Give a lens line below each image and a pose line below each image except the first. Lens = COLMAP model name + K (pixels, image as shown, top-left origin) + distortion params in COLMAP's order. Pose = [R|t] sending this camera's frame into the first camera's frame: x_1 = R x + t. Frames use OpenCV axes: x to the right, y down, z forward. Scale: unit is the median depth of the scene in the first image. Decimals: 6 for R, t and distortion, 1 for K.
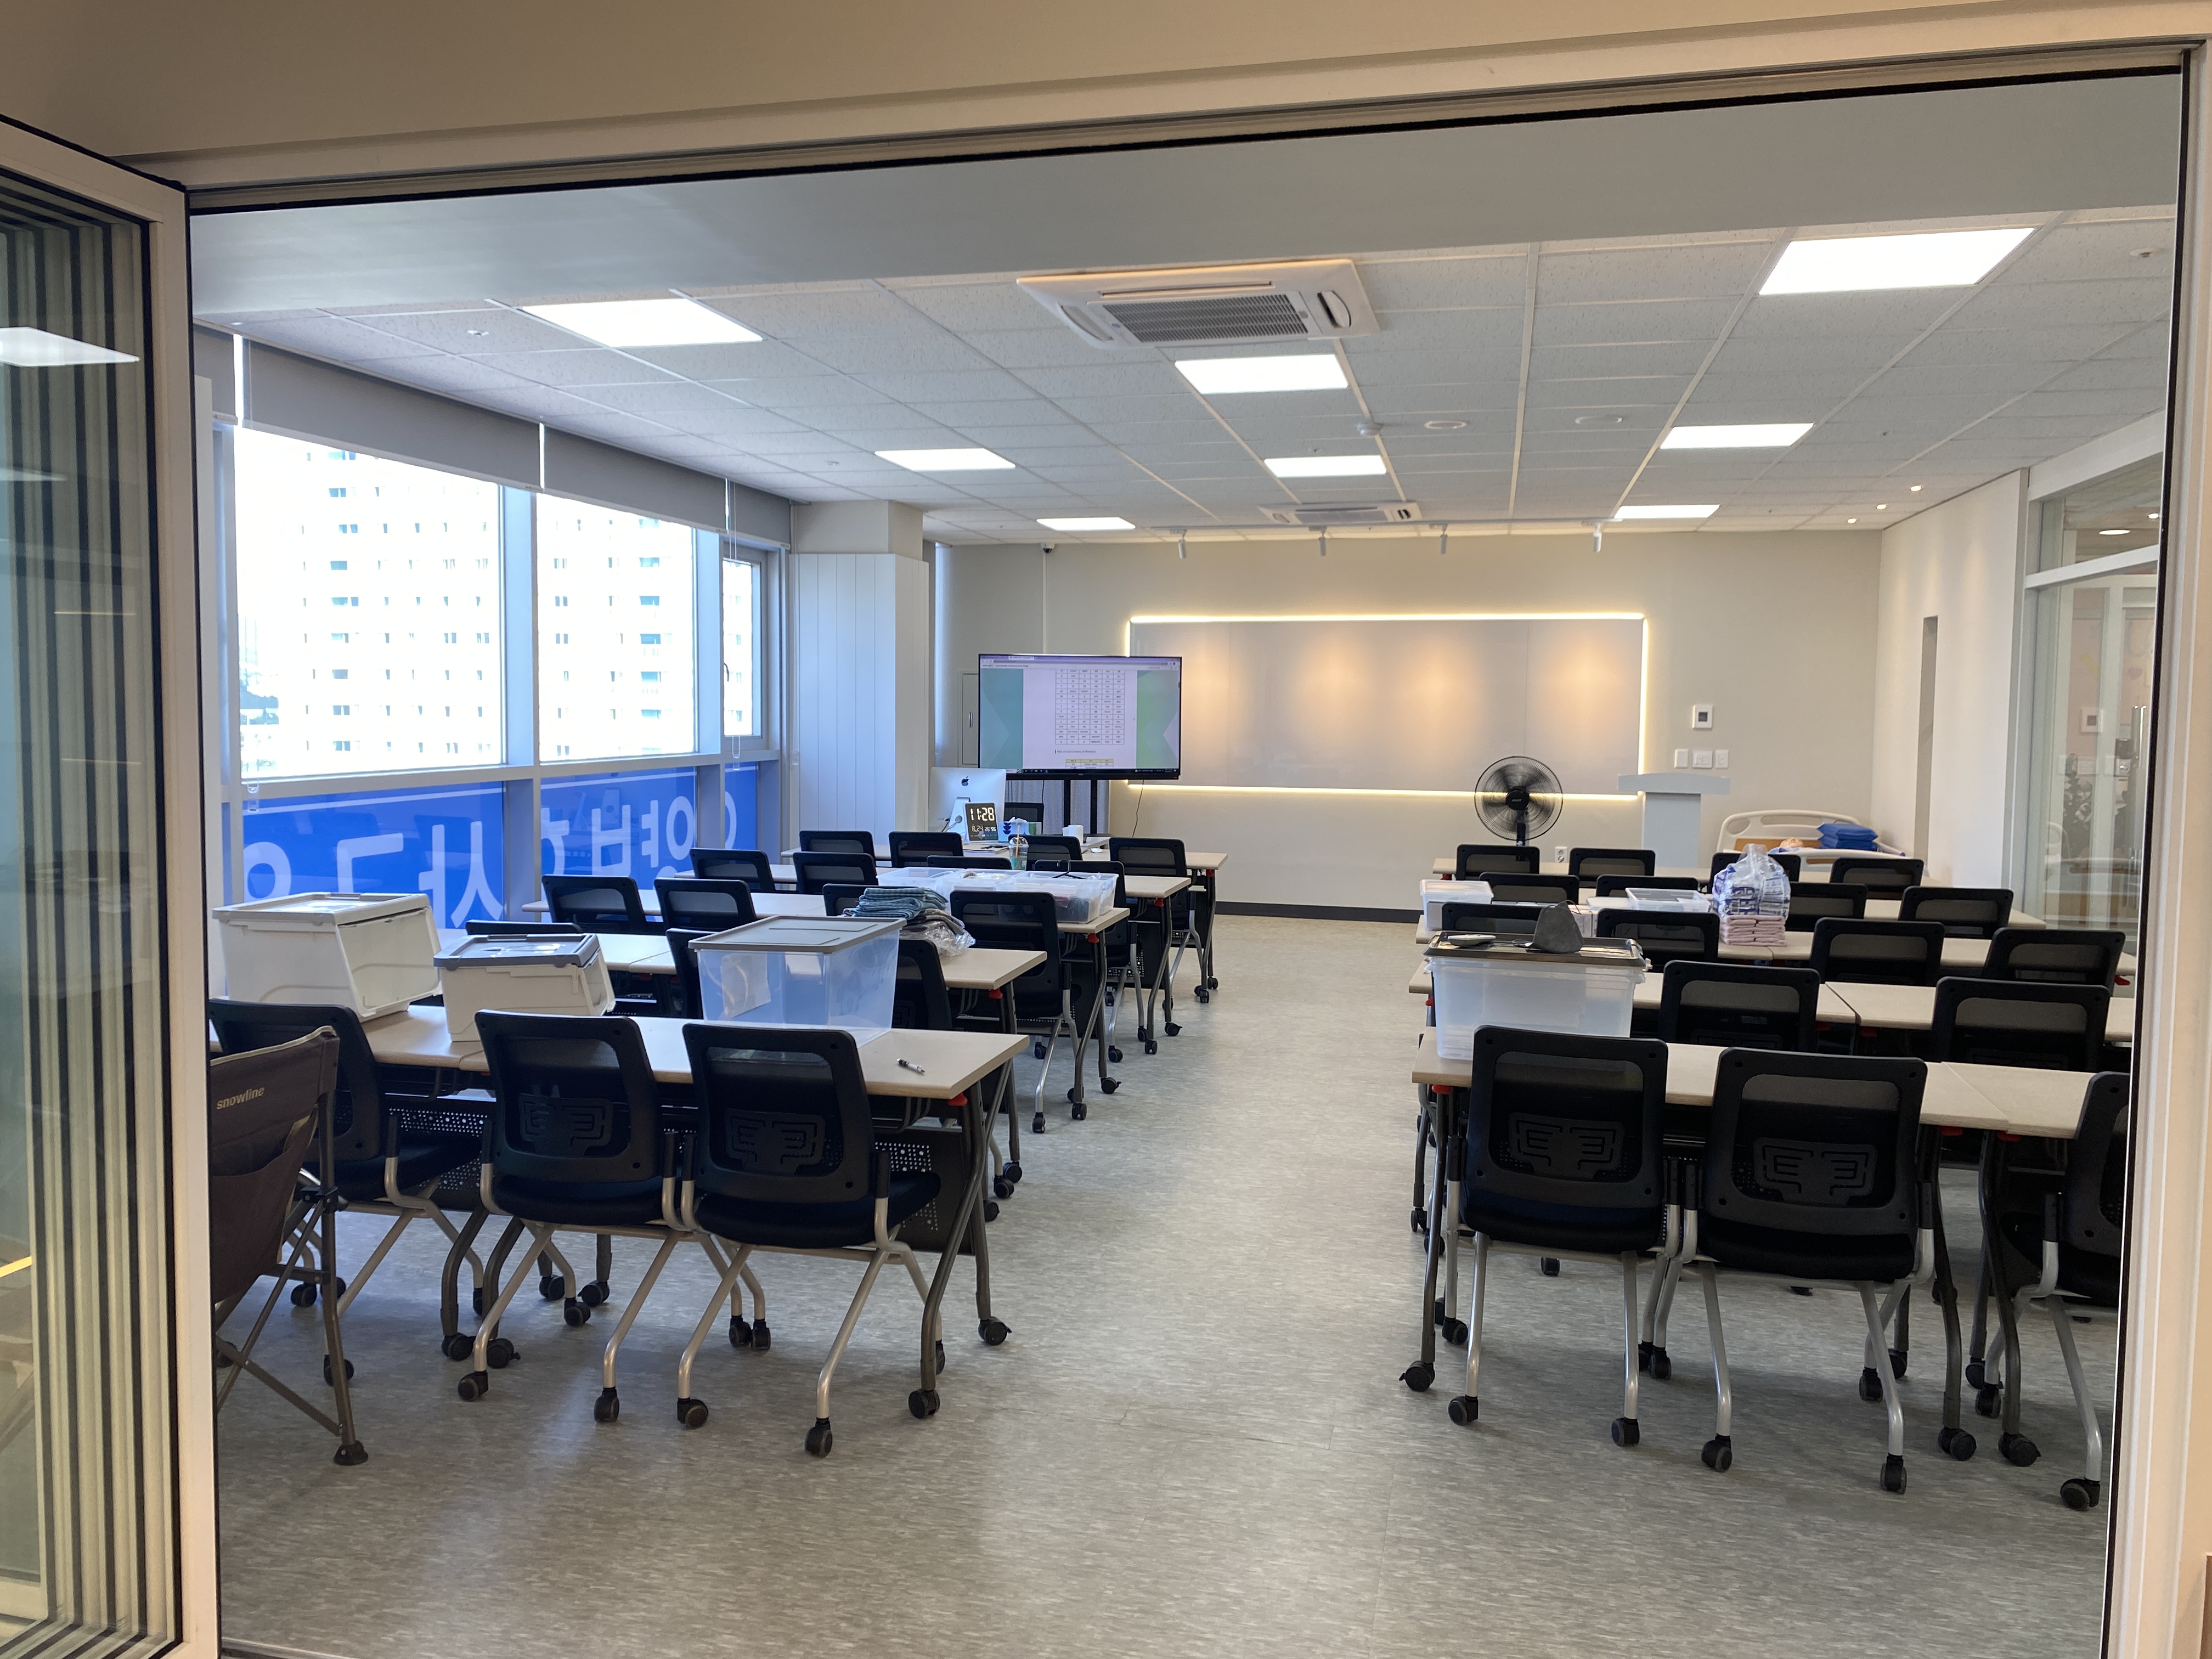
lens RADIAL K [[1740.0, 0, 1106.0], [0, 1740.0, 829.5], [0, 0, 1]] dist [0.067724, -0.090887]
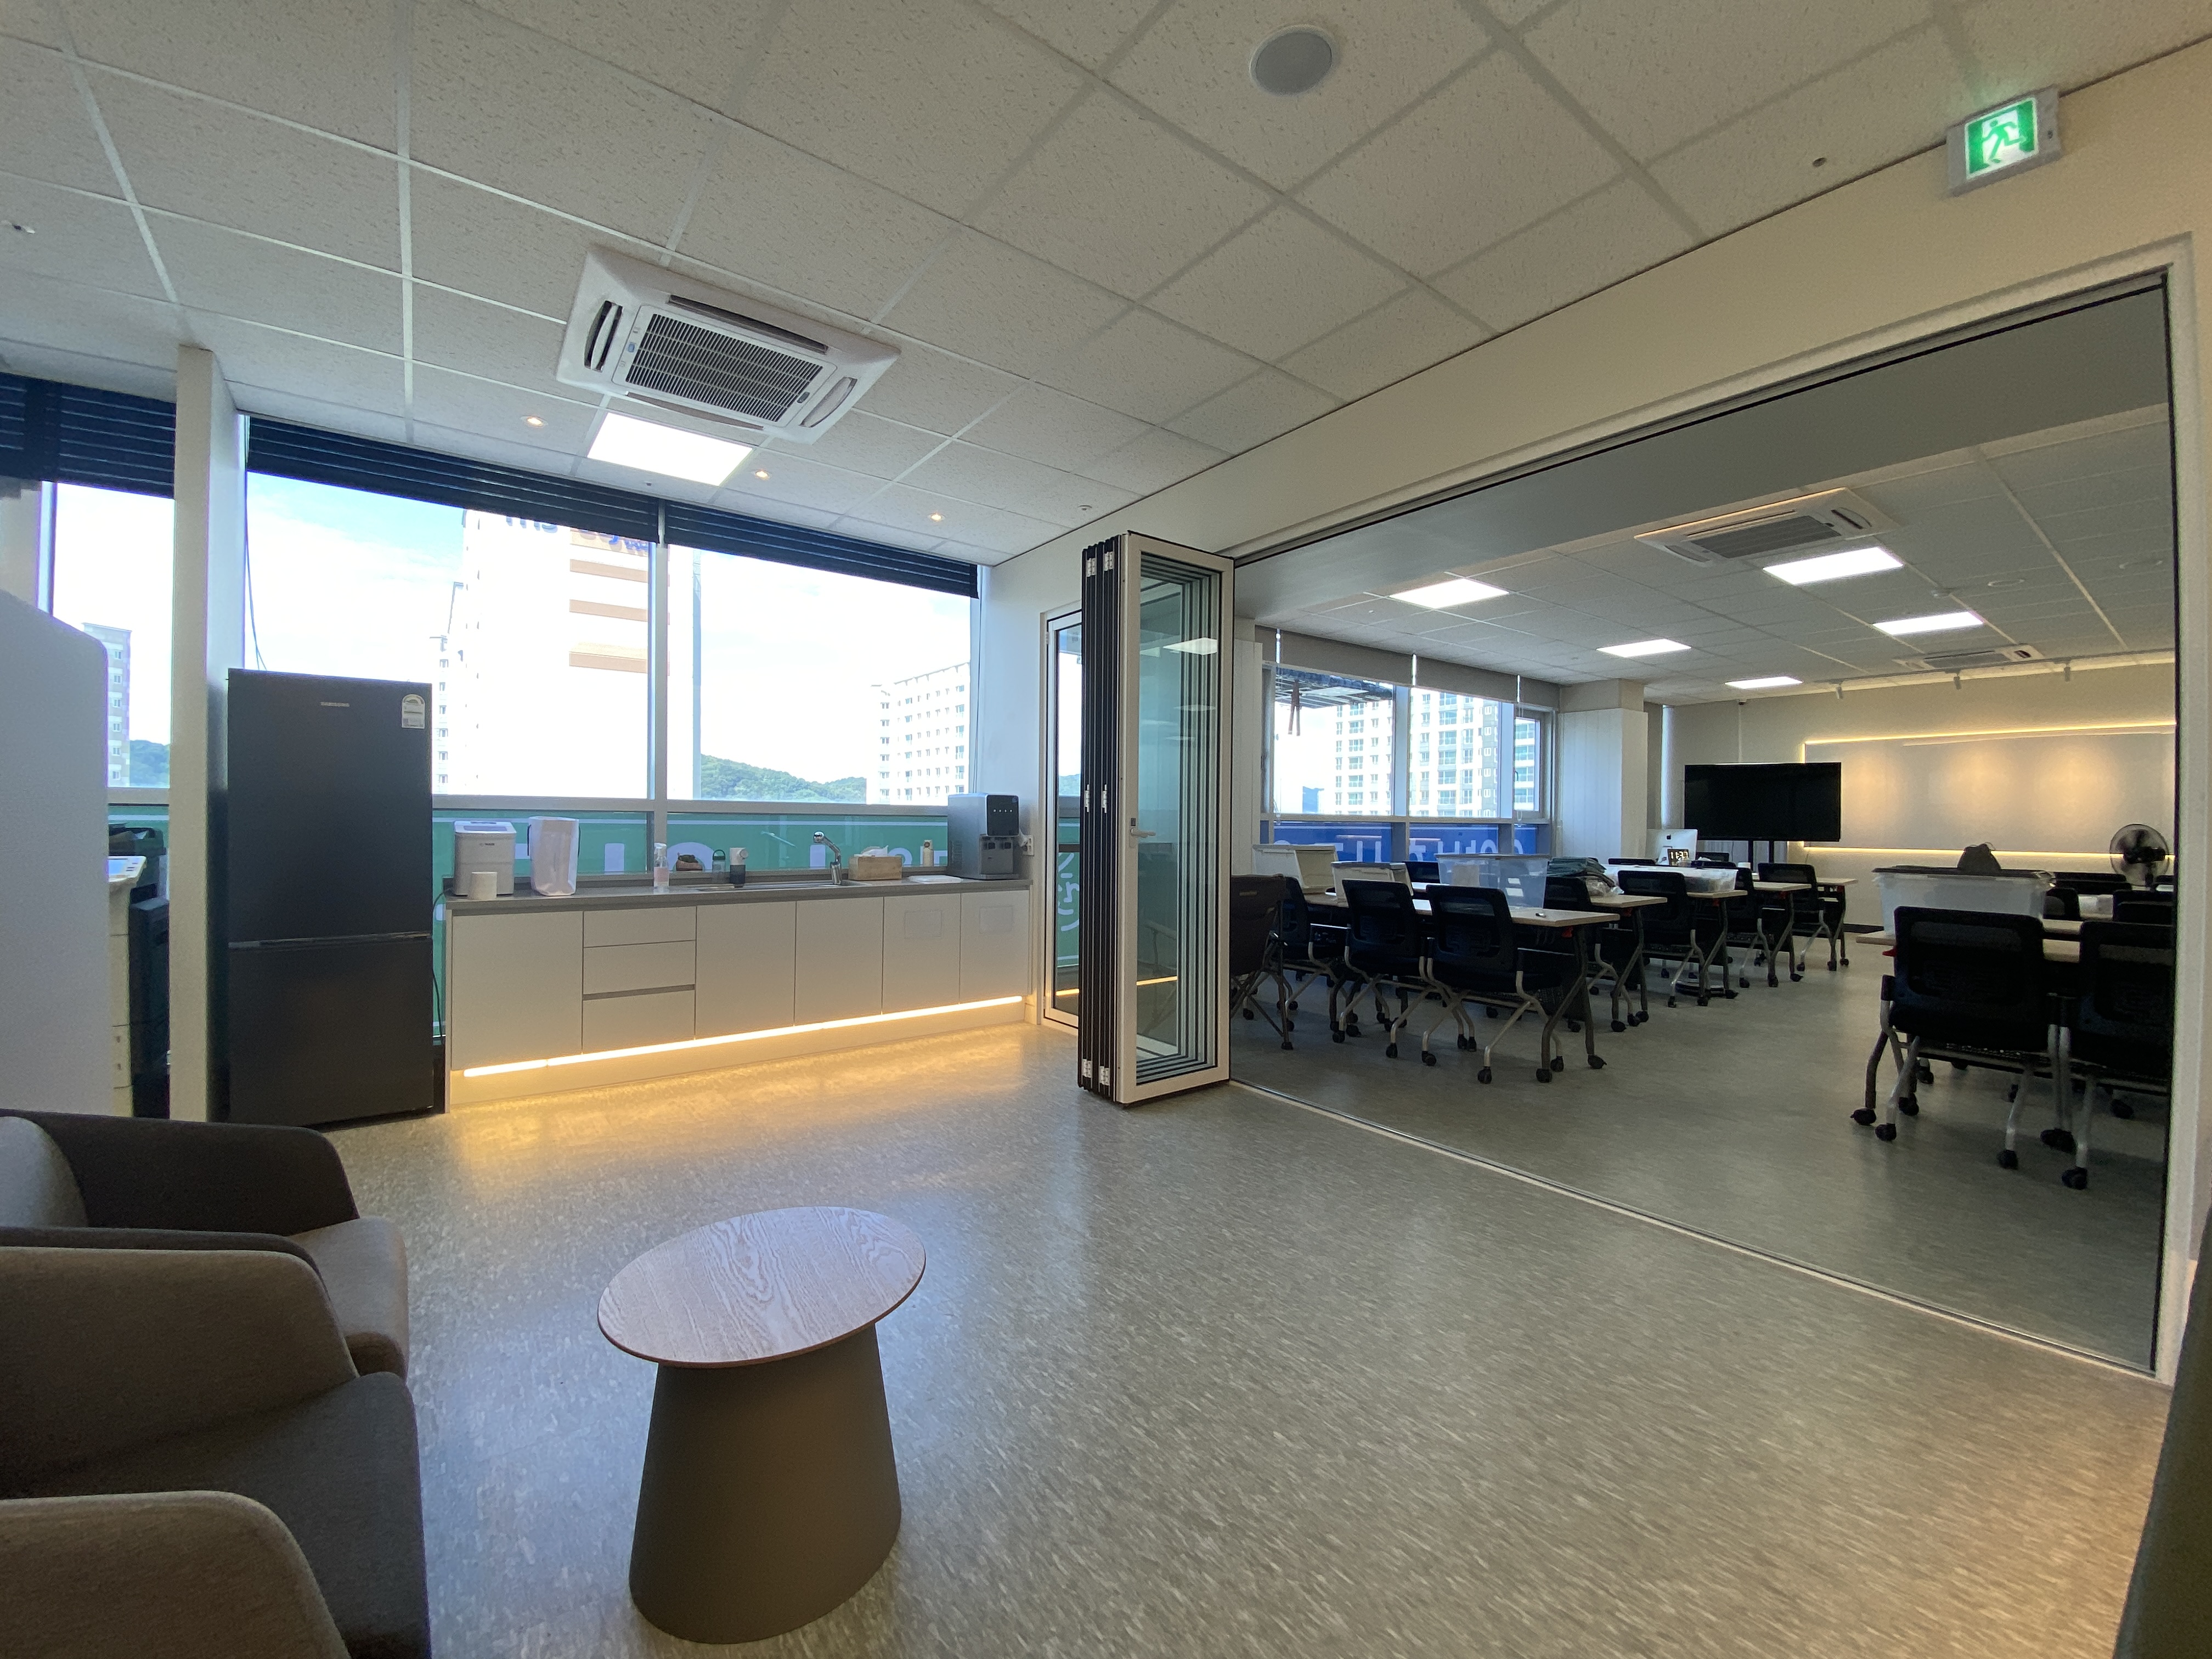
lens RADIAL K [[912.7, 0, 1097.6], [0, 912.7, 819.3], [0, 0, 1]] dist [0.000920, -0.013536]
pose [[0.780830, -0.008995, -0.624678, 0.064808], [-0.035536, 0.997638, -0.058784, 0.044137], [0.623732, 0.068099, 0.778666, -0.074605]]
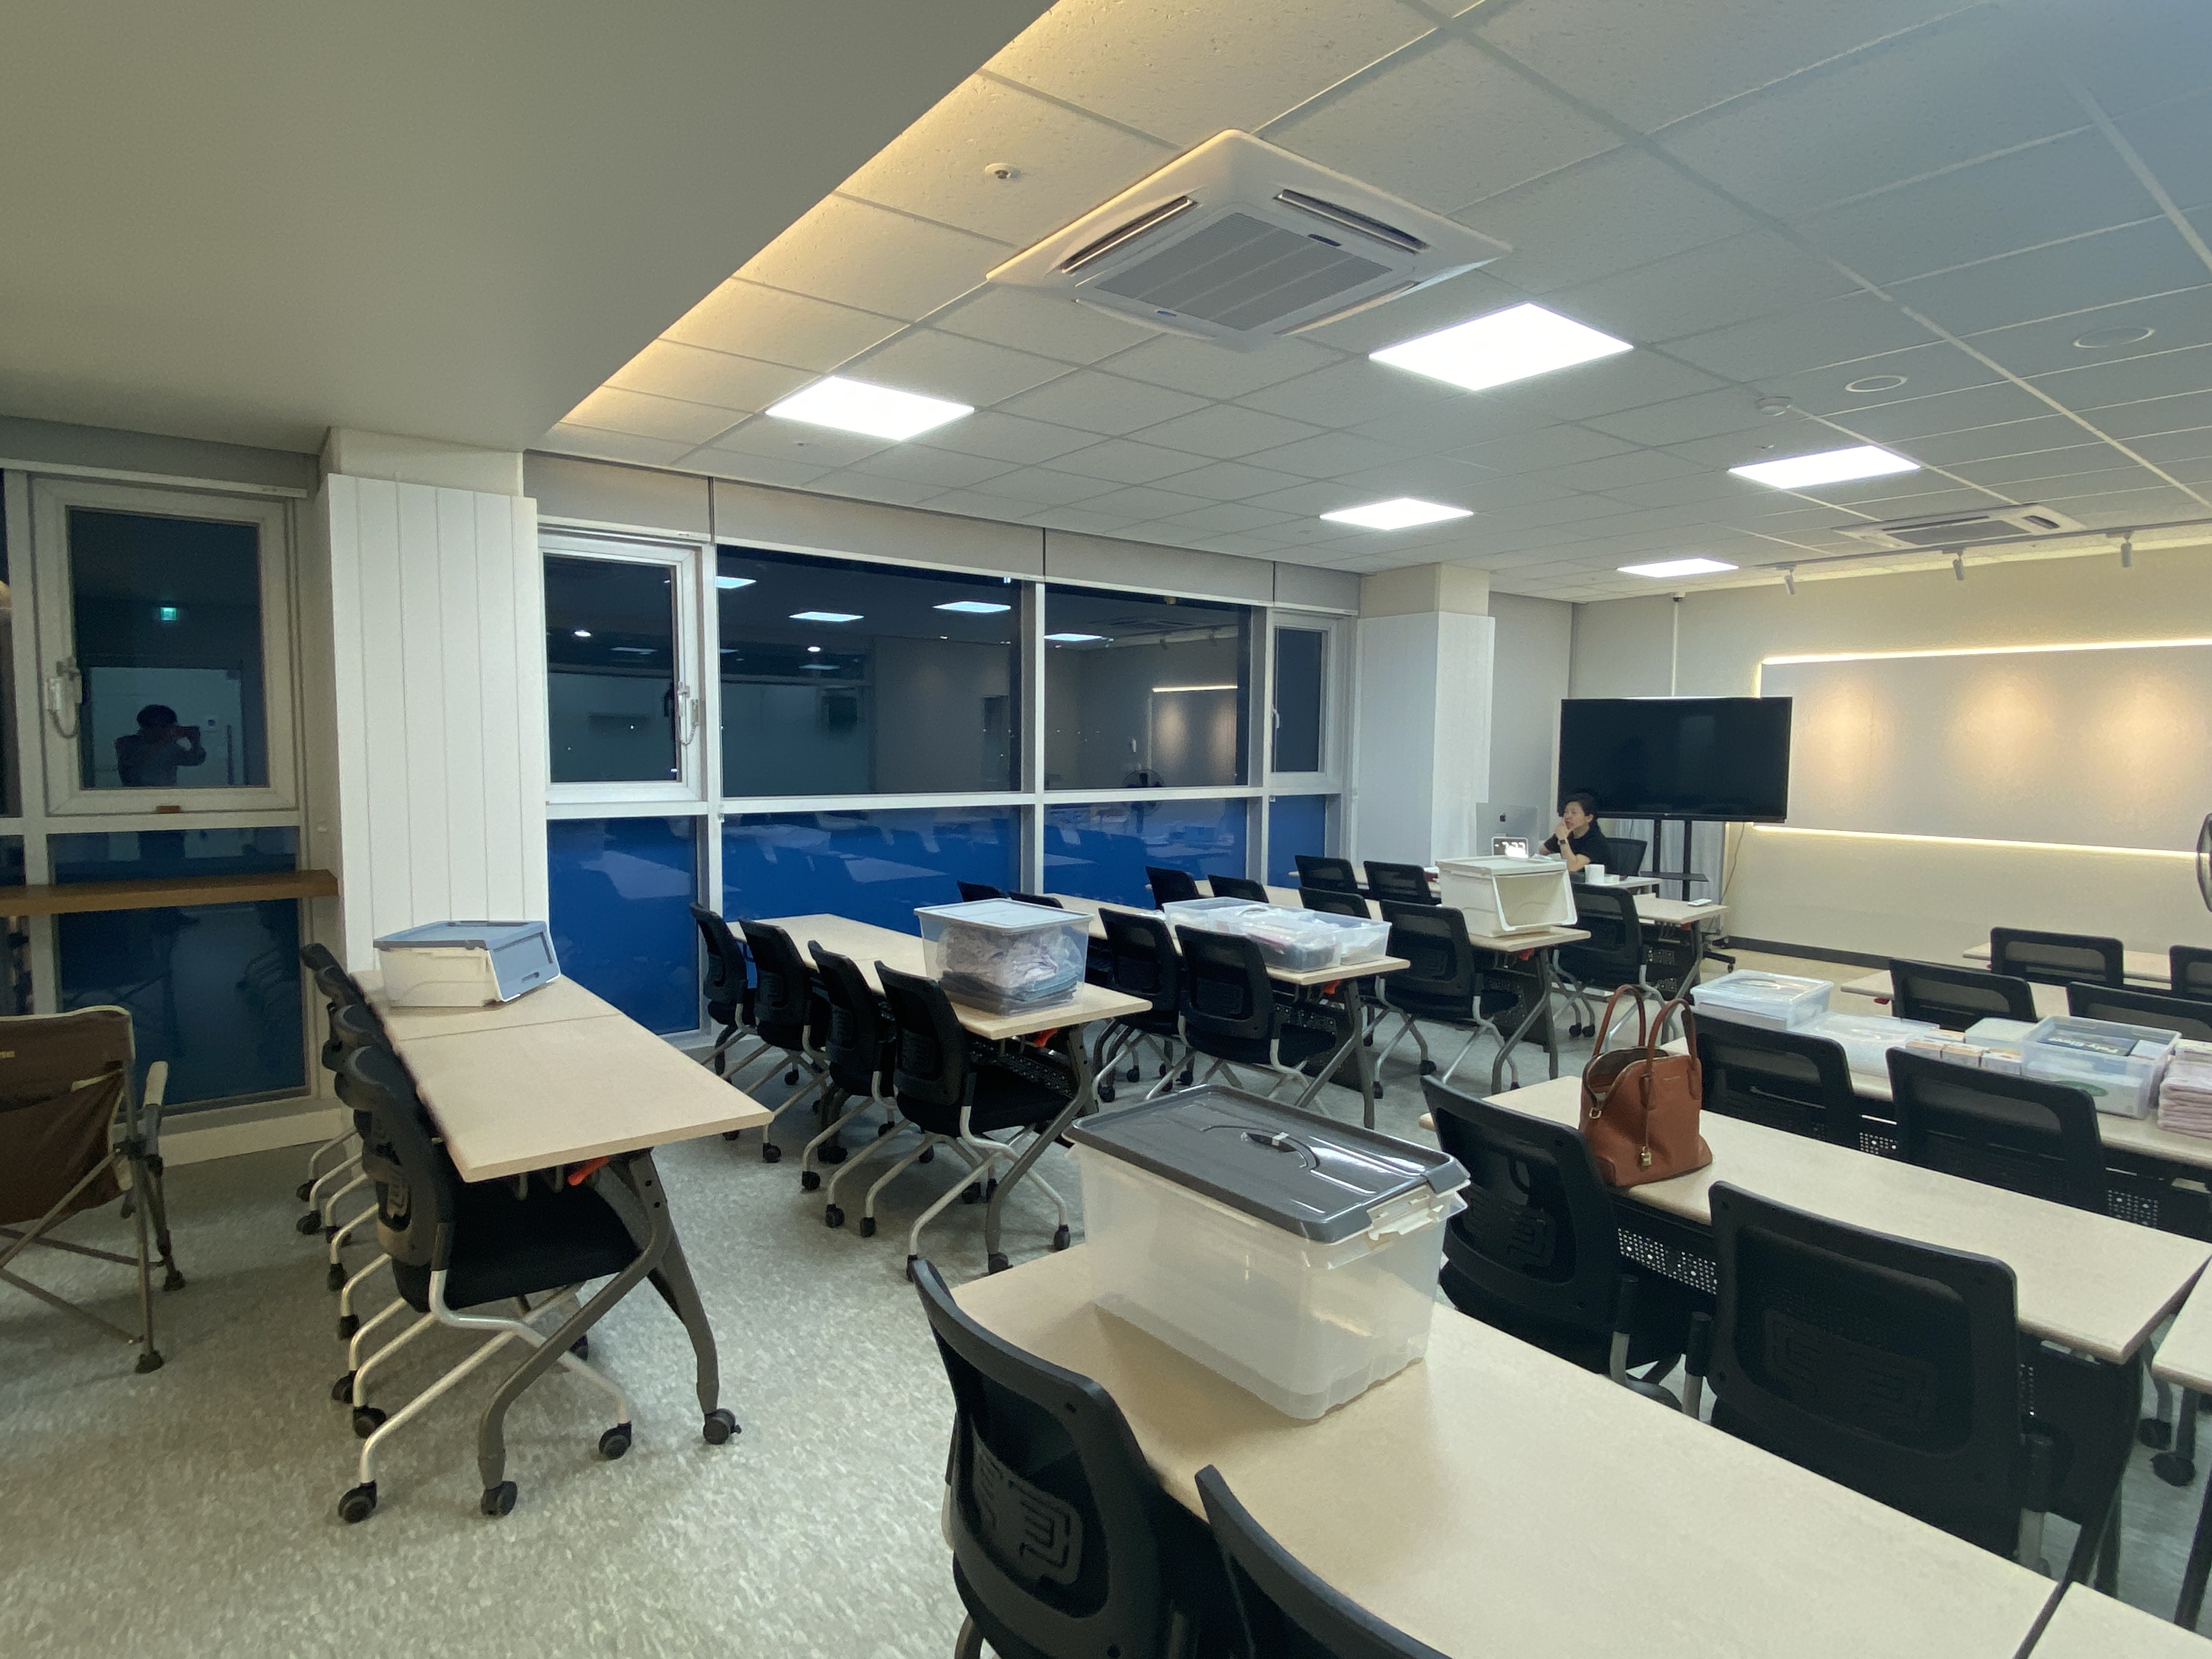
lens RADIAL K [[1151.5, 0, 1106.0], [0, 1151.5, 829.5], [0, 0, 1]] dist [-0.001047, 0.000068]
pose [[0.785188, 0.047390, -0.617441, 0.302889], [-0.036920, 0.998876, 0.029716, -0.064337], [0.618156, -0.000537, 0.786055, 0.534060]]
